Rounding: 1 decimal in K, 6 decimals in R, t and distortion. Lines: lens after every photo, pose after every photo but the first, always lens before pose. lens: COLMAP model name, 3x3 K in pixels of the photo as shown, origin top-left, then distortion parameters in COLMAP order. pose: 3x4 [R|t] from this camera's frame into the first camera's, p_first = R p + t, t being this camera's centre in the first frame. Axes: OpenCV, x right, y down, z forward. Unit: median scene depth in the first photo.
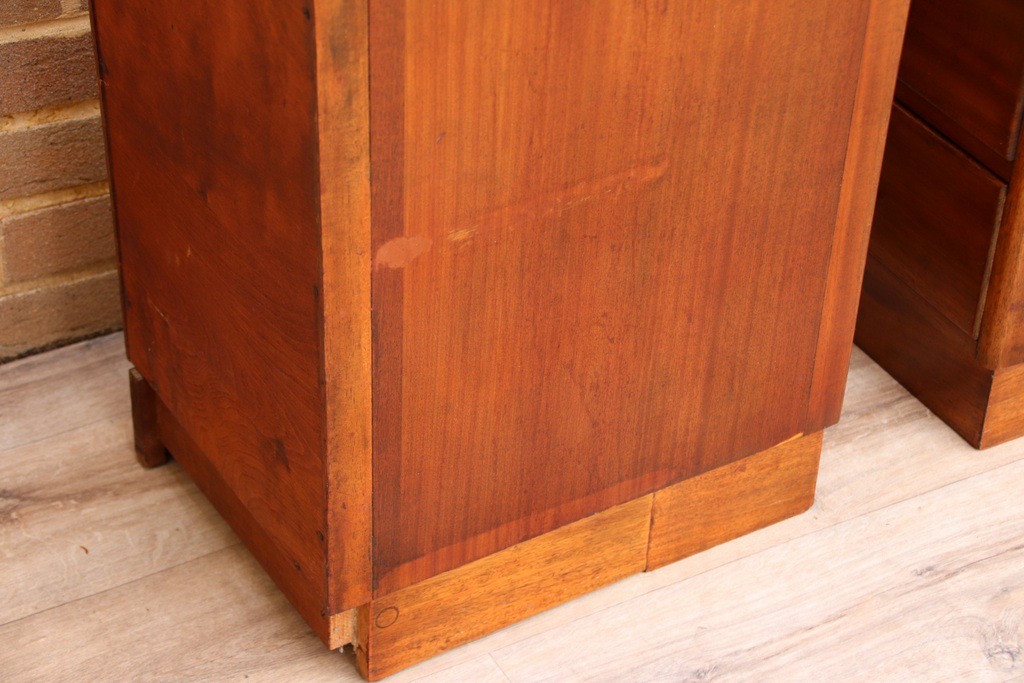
lens RADIAL K [[2275.7, 0, 513.1], [0, 2275.7, 359.8], [0, 0, 1]] dist [0.457278, 0.317860]
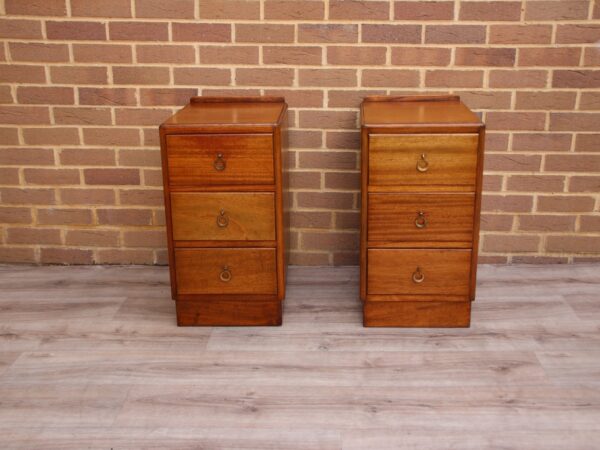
lens RADIAL K [[727.2, 0, 300.0], [0, 727.2, 225.0], [0, 0, 1]] dist [-0.045982, 0.290605]
pose [[0.852944, 0.111876, -0.509872, 0.754985], [-0.280236, 0.922212, -0.266443, 0.265018], [0.440402, 0.370146, 0.817948, -0.083374]]
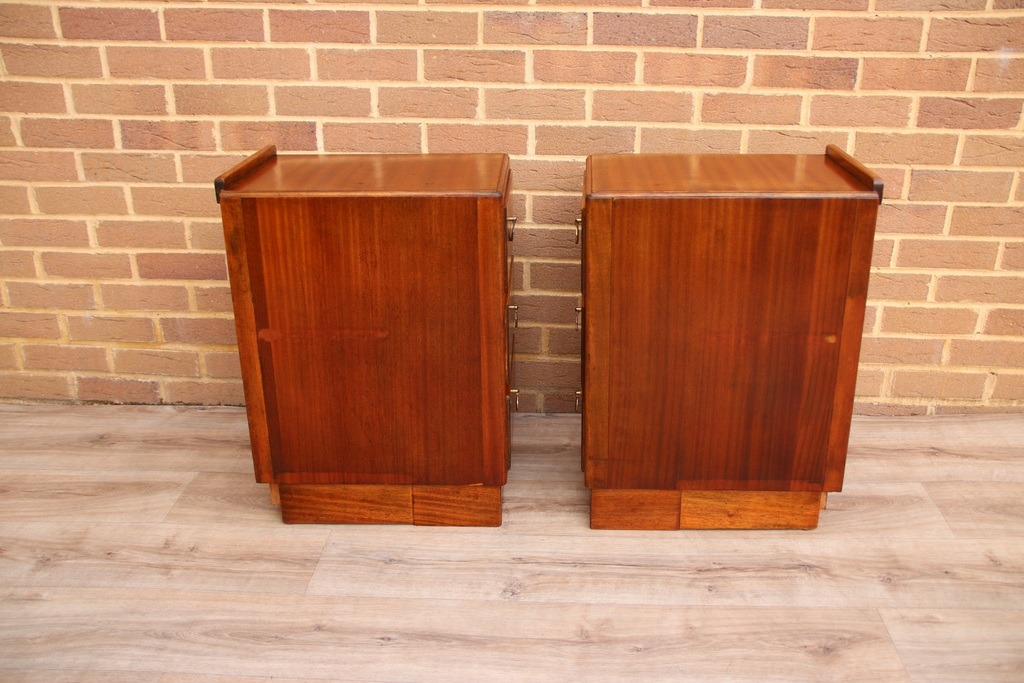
lens RADIAL K [[937.5, 0, 515.9], [0, 937.5, 342.9], [0, 0, 1]] dist [-0.117072, 0.199663]
pose [[0.840037, 0.163162, -0.517414, 0.621012], [-0.295692, 0.937298, -0.184496, 0.062934], [0.454868, 0.307978, 0.835610, 0.181829]]
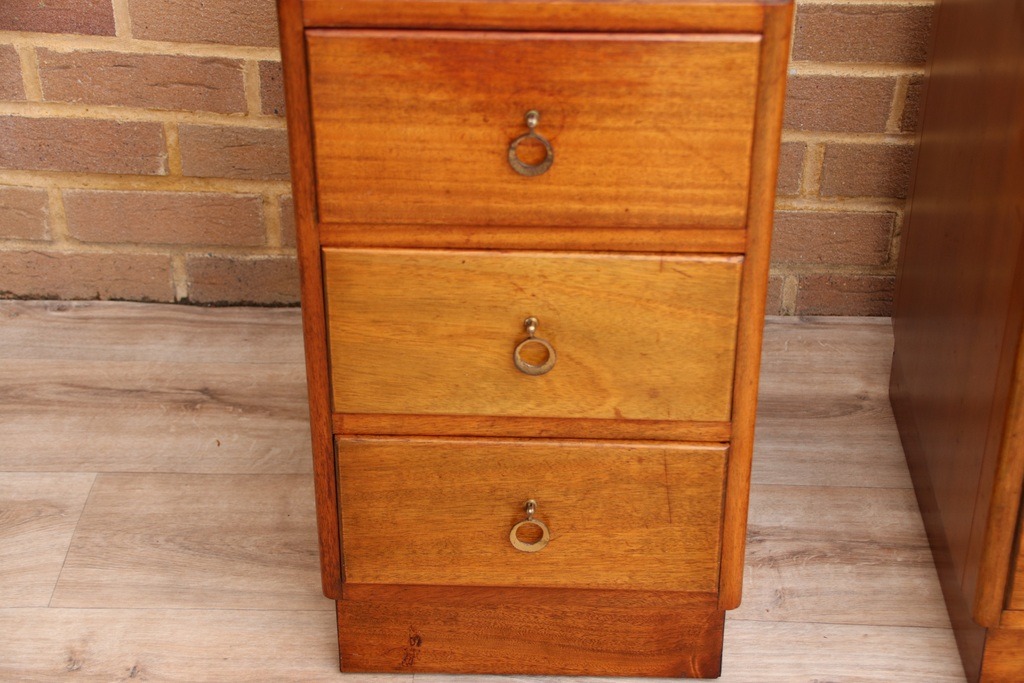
lens RADIAL K [[1896.0, 0, 513.7], [0, 1896.0, 357.4], [0, 0, 1]] dist [0.305911, 0.430378]
pose [[0.854016, 0.262948, -0.448903, 0.426382], [-0.289992, 0.956988, 0.008867, -0.021453], [0.431927, 0.122605, 0.893536, 0.112670]]
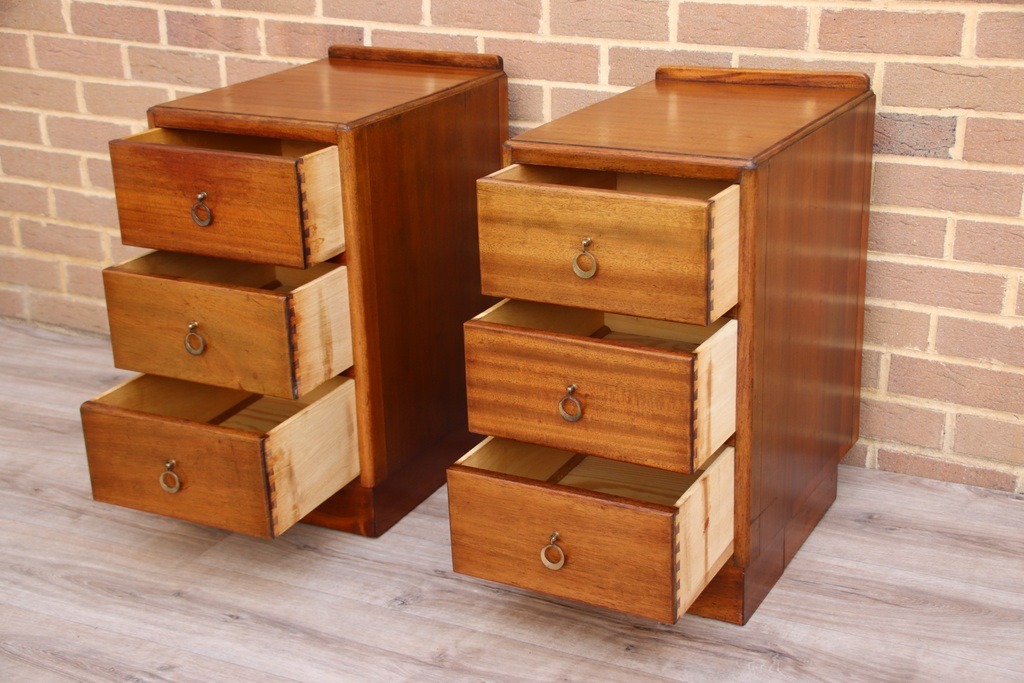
lens RADIAL K [[1508.4, 0, 512.0], [0, 1508.4, 341.5], [0, 0, 1]] dist [0.101874, 0.738958]
pose [[0.544134, 0.239349, -0.804133, 1.149233], [-0.467167, 0.882554, -0.053427, -0.032956], [0.696903, 0.404736, 0.592043, 0.259816]]
